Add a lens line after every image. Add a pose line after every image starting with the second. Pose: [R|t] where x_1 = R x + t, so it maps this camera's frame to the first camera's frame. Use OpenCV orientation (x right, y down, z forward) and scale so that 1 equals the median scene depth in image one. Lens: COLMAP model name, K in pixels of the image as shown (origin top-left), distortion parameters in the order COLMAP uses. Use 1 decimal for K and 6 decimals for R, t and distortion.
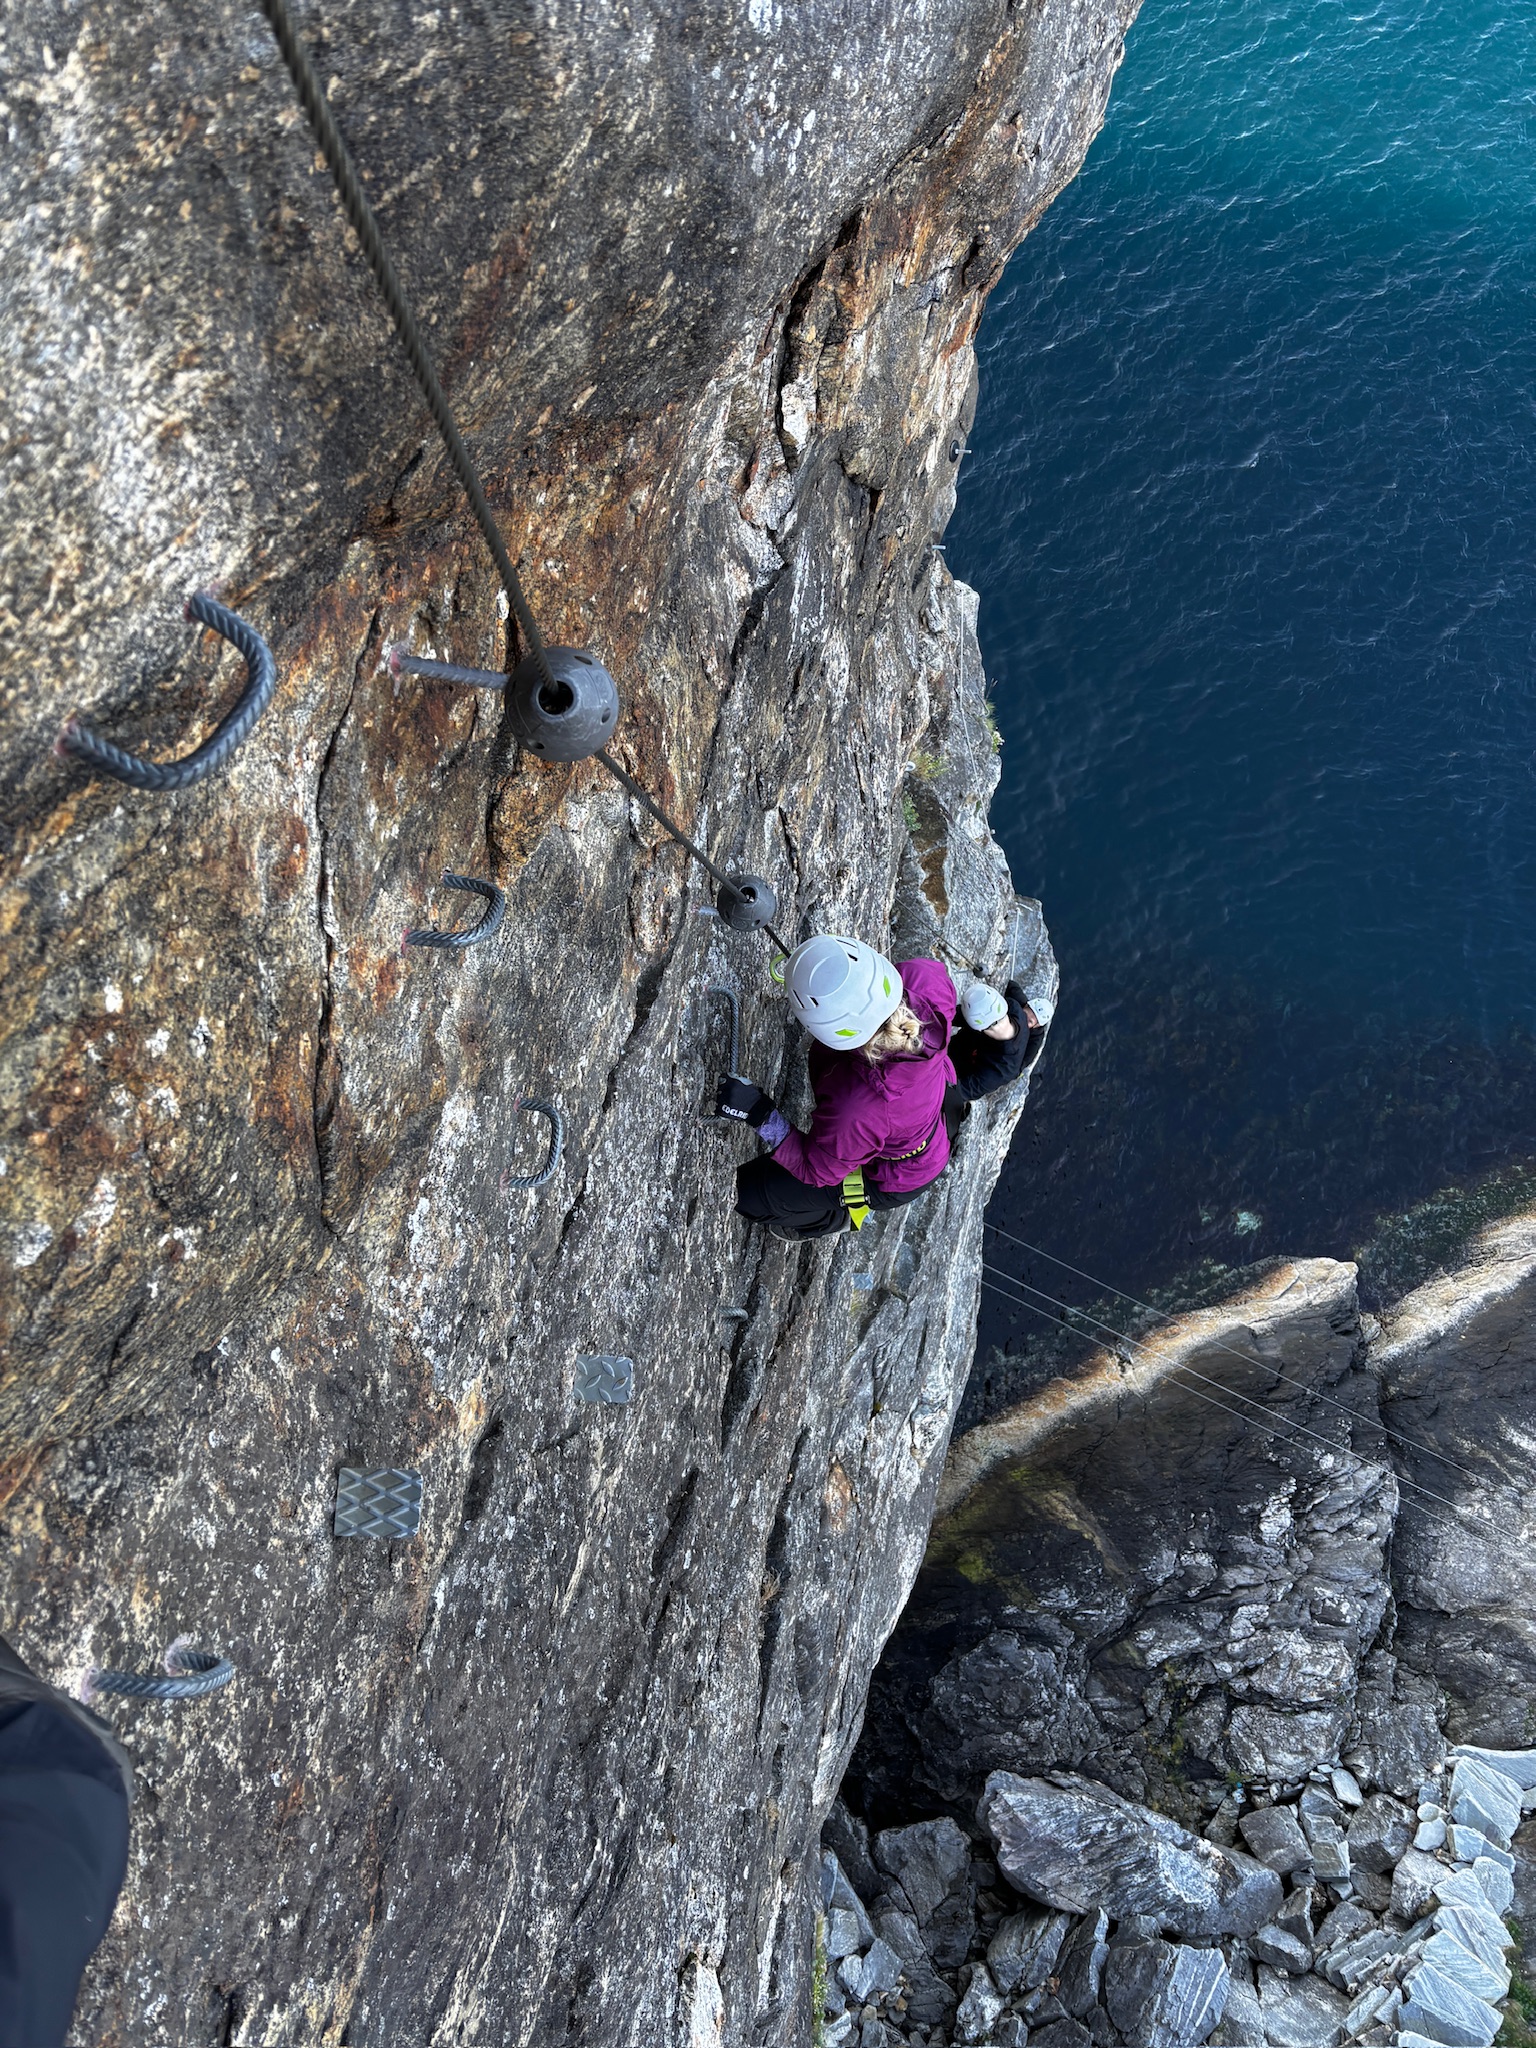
lens RADIAL K [[1532.5, 0, 757.5], [0, 1532.5, 1017.6], [0, 0, 1]] dist [0.025948, -0.031312]
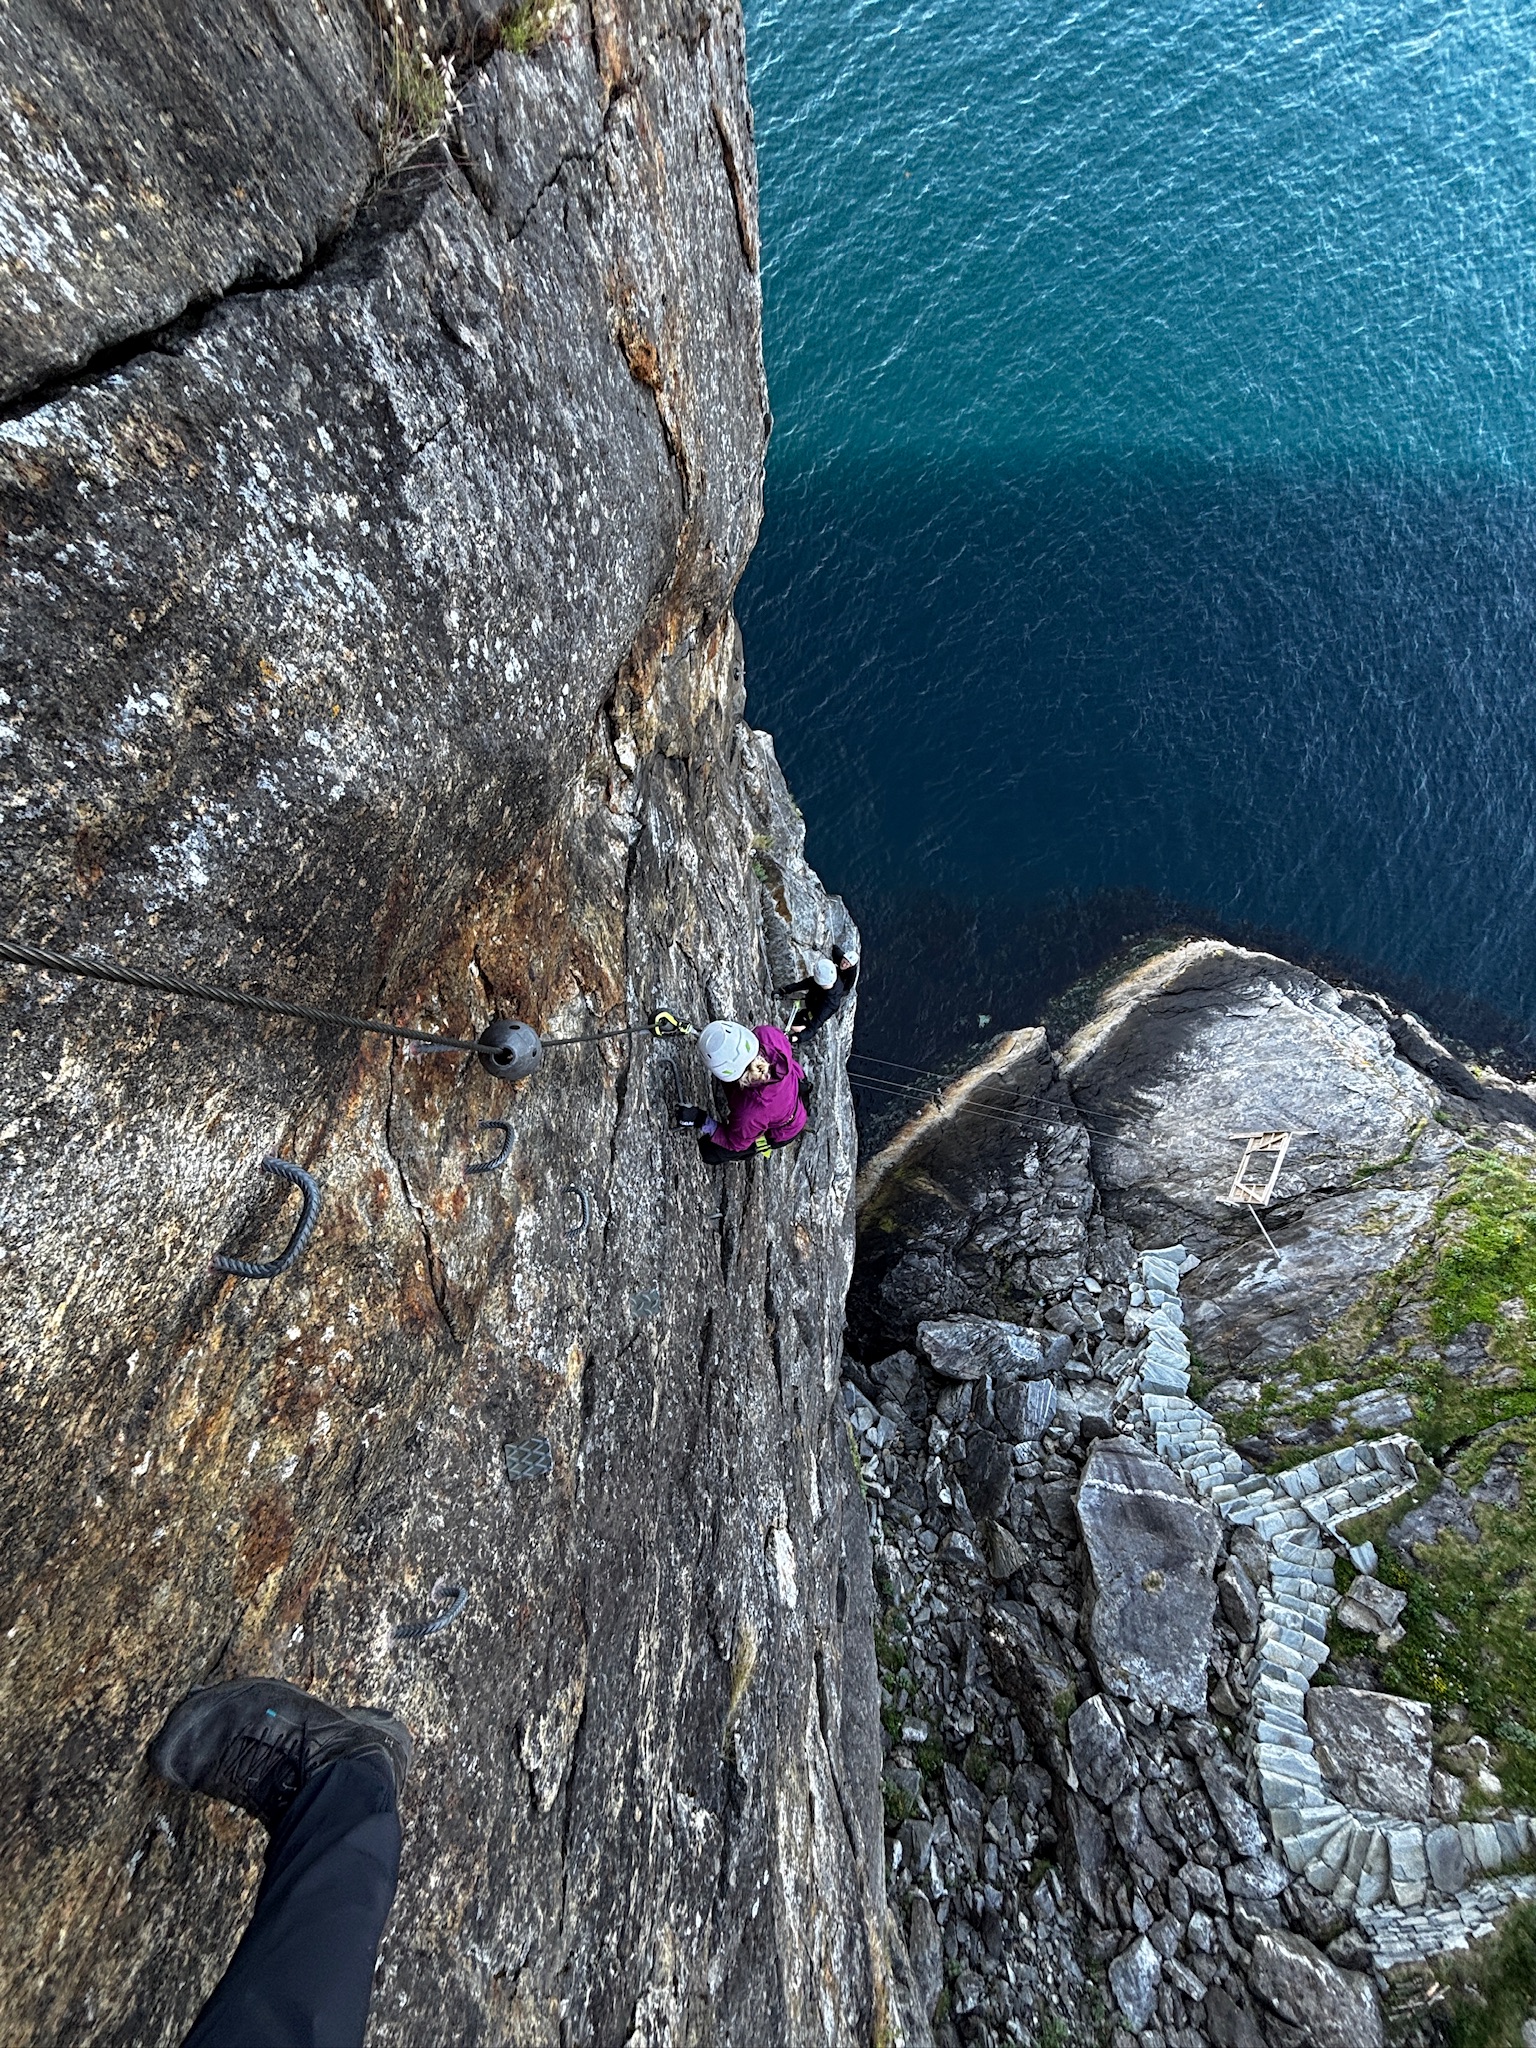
lens RADIAL K [[814.6, 0, 758.7], [0, 814.6, 1020.4], [0, 0, 1]] dist [-0.002052, -0.000129]
pose [[0.970894, -0.236929, 0.035062, 0.056778], [0.233615, 0.969074, 0.079493, -0.102663], [-0.052812, -0.068988, 0.996219, 0.006367]]
